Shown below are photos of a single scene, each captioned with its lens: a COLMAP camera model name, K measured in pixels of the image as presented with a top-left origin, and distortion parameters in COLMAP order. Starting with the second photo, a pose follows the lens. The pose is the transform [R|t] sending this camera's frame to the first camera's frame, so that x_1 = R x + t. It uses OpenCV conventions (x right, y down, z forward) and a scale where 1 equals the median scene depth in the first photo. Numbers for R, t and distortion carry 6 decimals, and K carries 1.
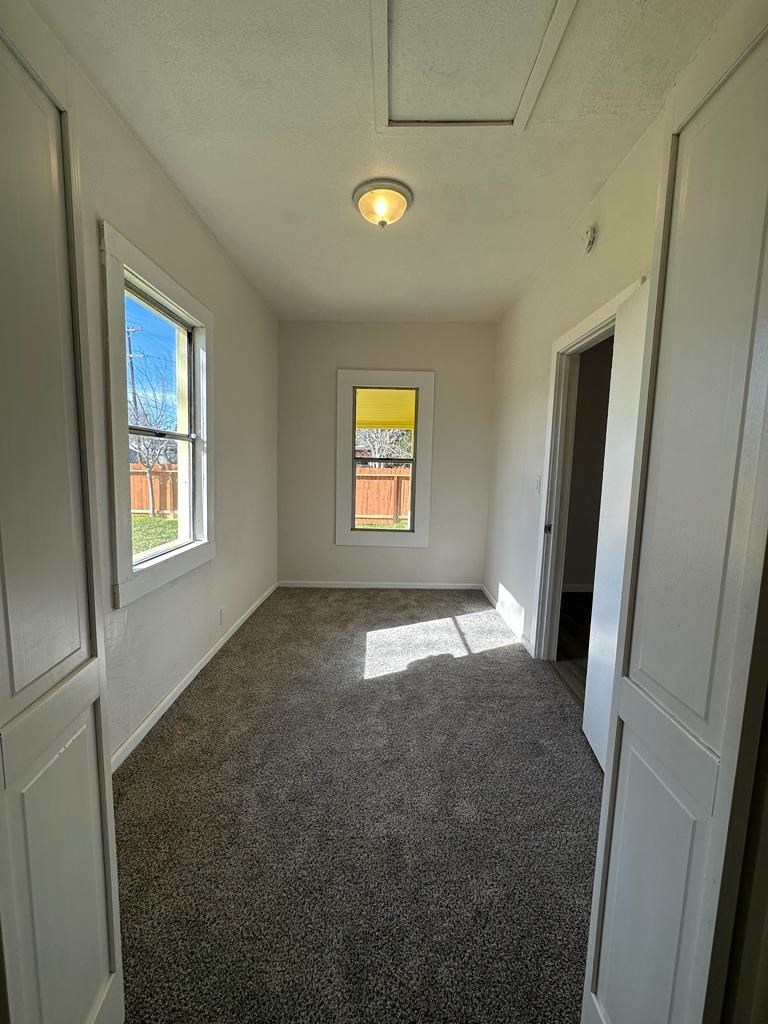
lens RADIAL K [[405.0, 0, 377.9], [0, 405.0, 511.0], [0, 0, 1]] dist [-0.003408, -0.000112]
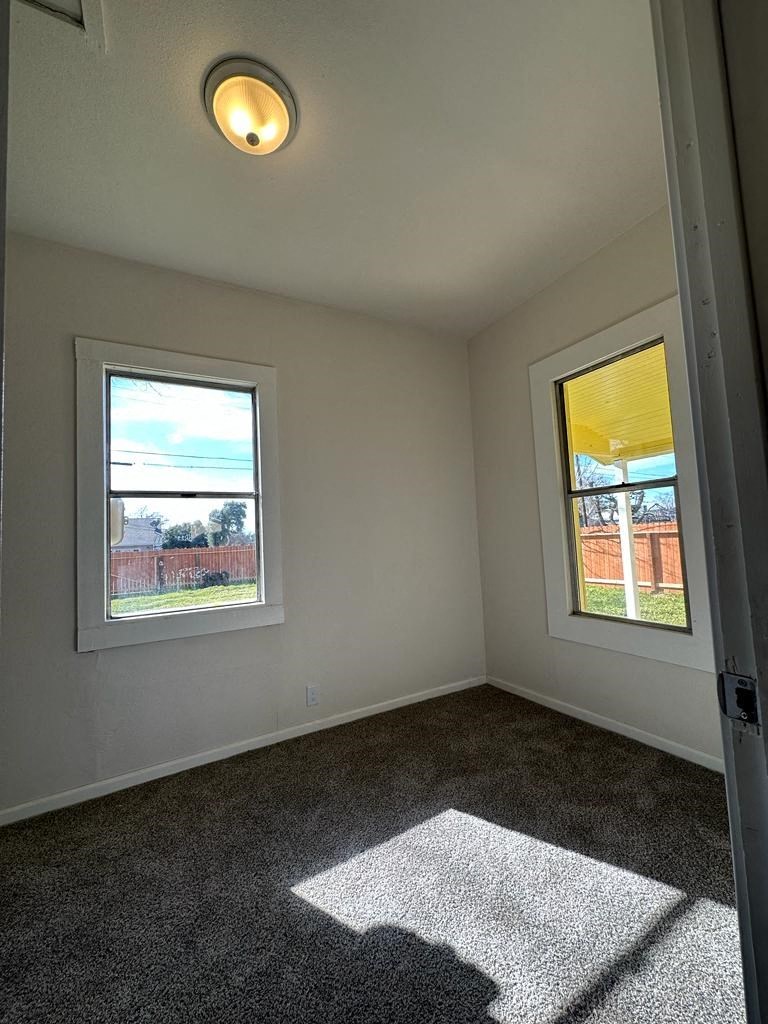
lens RADIAL K [[405.0, 0, 373.0], [0, 405.0, 515.6], [0, 0, 1]] dist [-0.003408, -0.000112]
pose [[0.489903, -0.099621, -0.866066, 0.390220], [-0.032714, 0.990649, -0.132457, -0.008438], [0.871163, 0.093223, 0.482062, 0.569114]]
